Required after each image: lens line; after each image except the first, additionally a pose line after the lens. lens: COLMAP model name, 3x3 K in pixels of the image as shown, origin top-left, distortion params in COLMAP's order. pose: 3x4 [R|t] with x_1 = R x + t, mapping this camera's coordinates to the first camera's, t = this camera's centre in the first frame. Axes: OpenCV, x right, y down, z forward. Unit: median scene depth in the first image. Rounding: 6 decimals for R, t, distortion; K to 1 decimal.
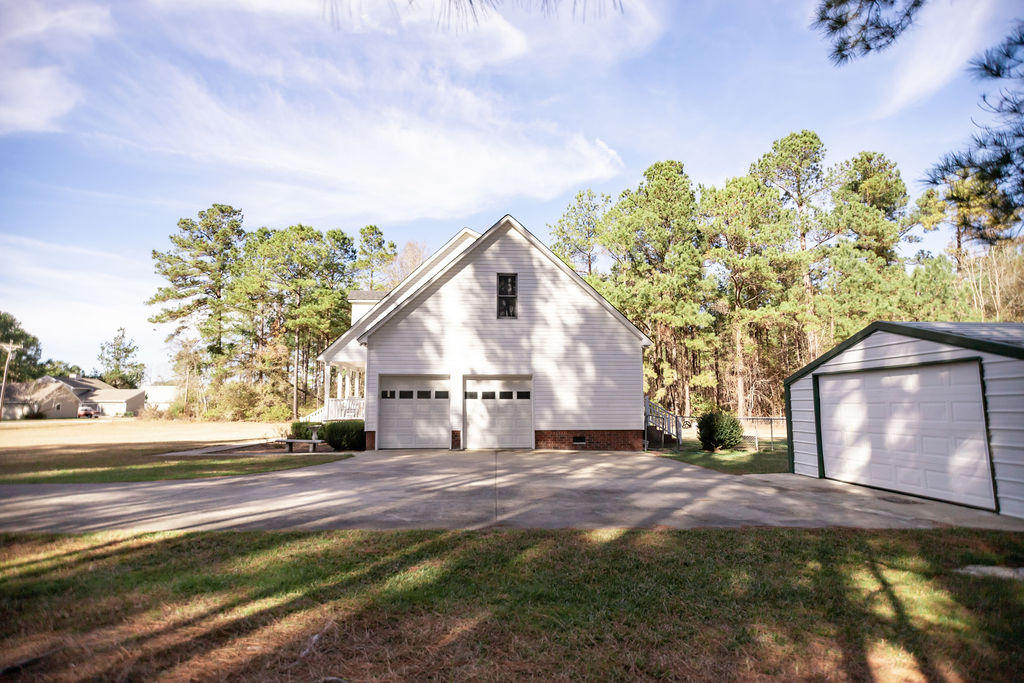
lens RADIAL K [[538.3, 0, 512.0], [0, 538.3, 341.5], [0, 0, 1]] dist [0.020099, 0.000884]
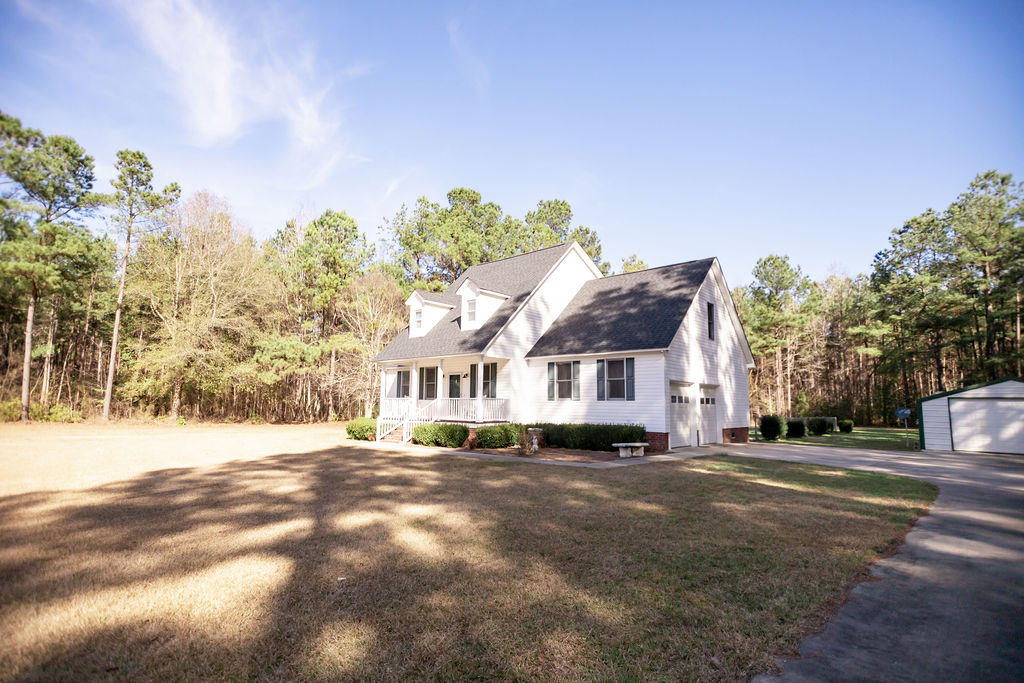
lens RADIAL K [[517.2, 0, 512.0], [0, 517.2, 341.5], [0, 0, 1]] dist [0.022207, 0.000769]
pose [[0.728575, 0.094569, 0.678407, -1.184748], [-0.096147, 0.994737, -0.035408, 0.048921], [-0.678185, -0.039429, 0.733833, 0.435957]]
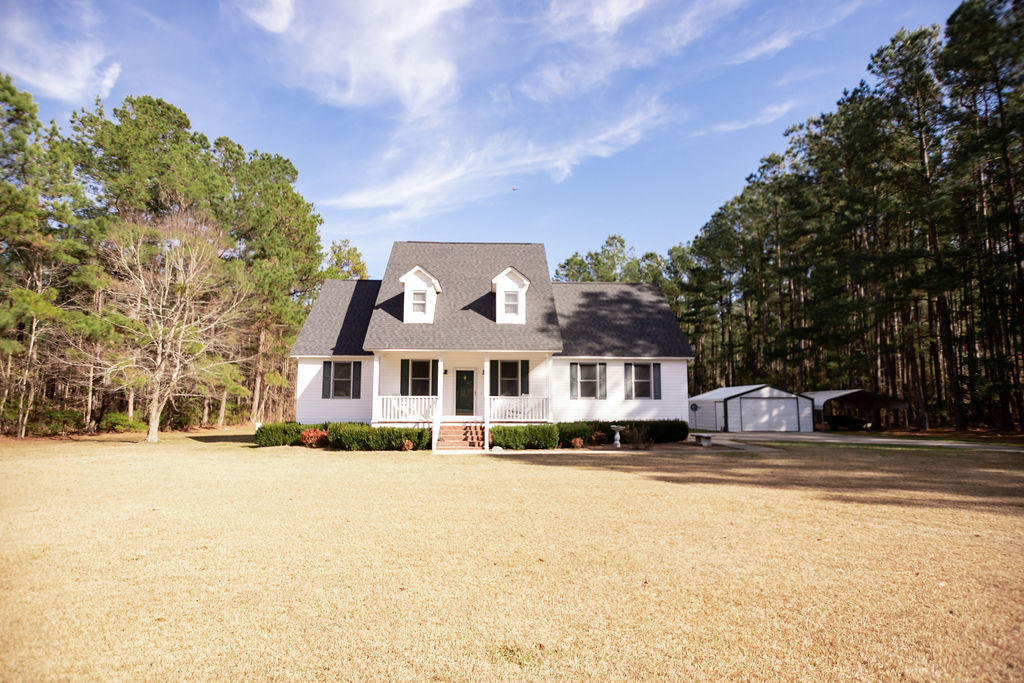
lens RADIAL K [[550.4, 0, 512.0], [0, 550.4, 341.5], [0, 0, 1]] dist [0.019821, 0.000030]
pose [[0.040504, 0.115912, 0.992433, -1.626578], [-0.124711, 0.986068, -0.110079, 0.160406], [-0.991366, -0.119308, 0.054395, 1.334318]]
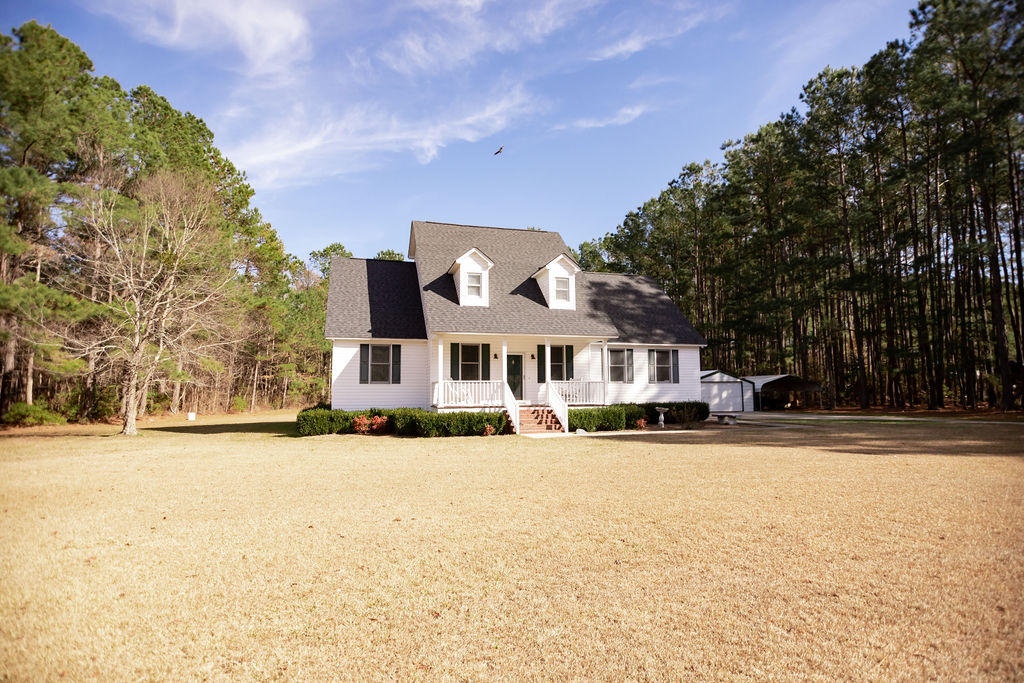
lens RADIAL K [[538.3, 0, 512.0], [0, 538.3, 341.5], [0, 0, 1]] dist [0.020099, 0.000884]
pose [[-0.192167, 0.092872, 0.976958, -1.582113], [-0.114437, 0.986600, -0.116298, 0.213495], [-0.974667, -0.134149, -0.178964, 1.725846]]
